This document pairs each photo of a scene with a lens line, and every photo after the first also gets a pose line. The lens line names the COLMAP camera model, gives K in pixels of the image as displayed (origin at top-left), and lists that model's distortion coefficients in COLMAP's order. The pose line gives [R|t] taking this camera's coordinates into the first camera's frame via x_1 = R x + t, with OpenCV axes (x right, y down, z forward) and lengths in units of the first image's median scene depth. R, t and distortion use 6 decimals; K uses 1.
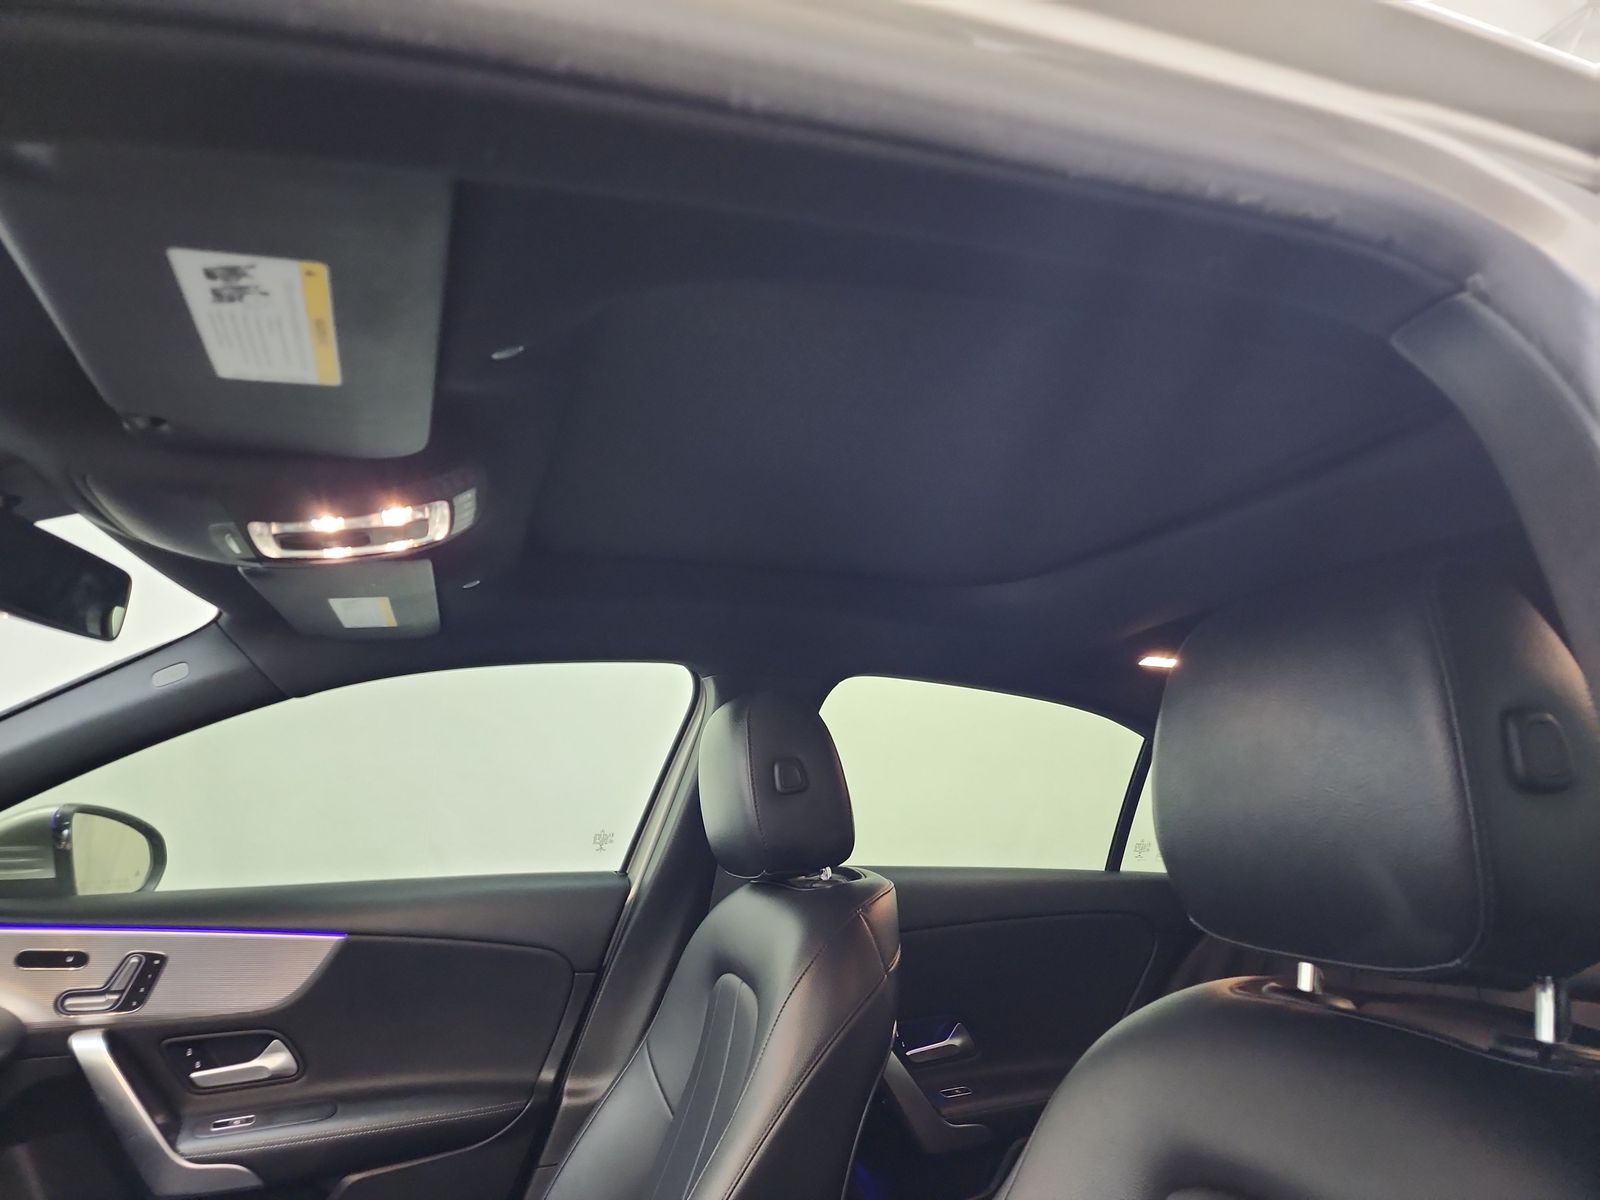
lens RADIAL K [[1053.7, 0, 787.7], [0, 1053.7, 600.5], [0, 0, 1]] dist [0.049217, -0.039838]
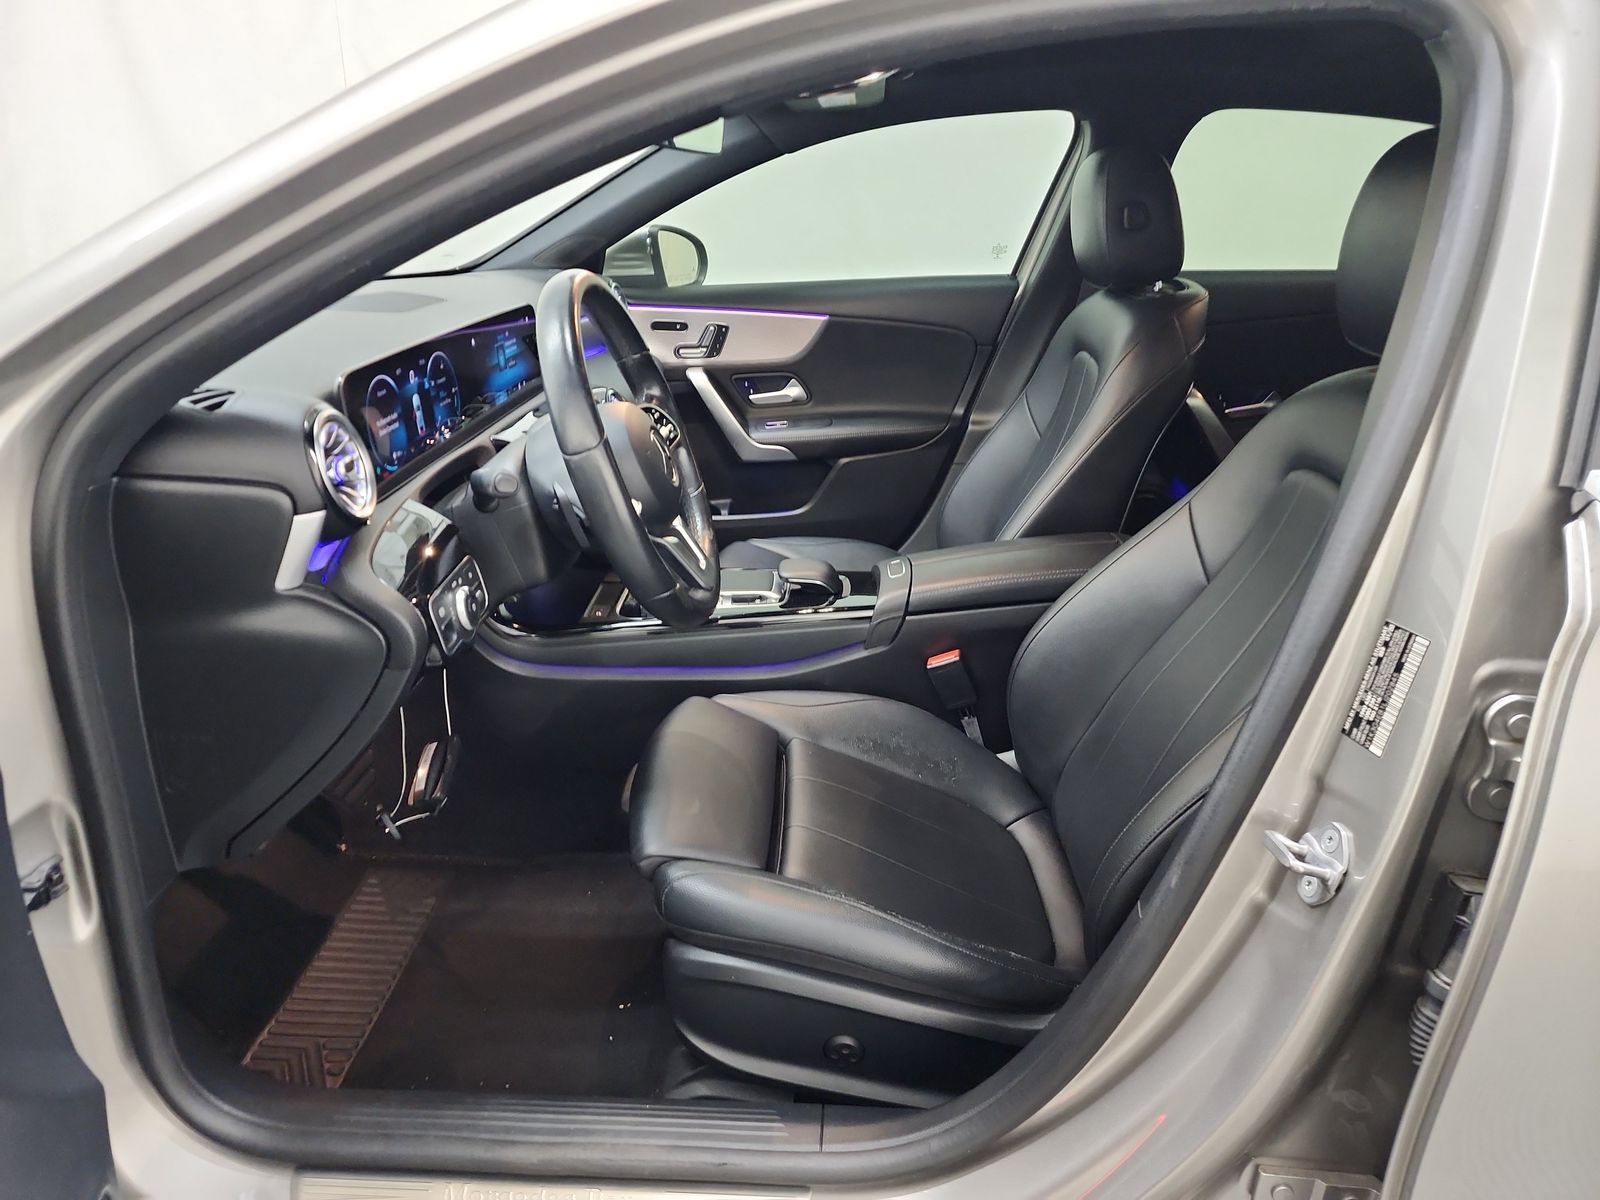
lens RADIAL K [[1053.7, 0, 793.6], [0, 1053.7, 605.8], [0, 0, 1]] dist [0.049217, -0.039838]
pose [[0.940776, 0.114157, -0.319230, 0.071109], [0.081683, 0.837544, 0.540229, -0.167410], [0.329040, -0.534311, 0.778617, -0.434782]]
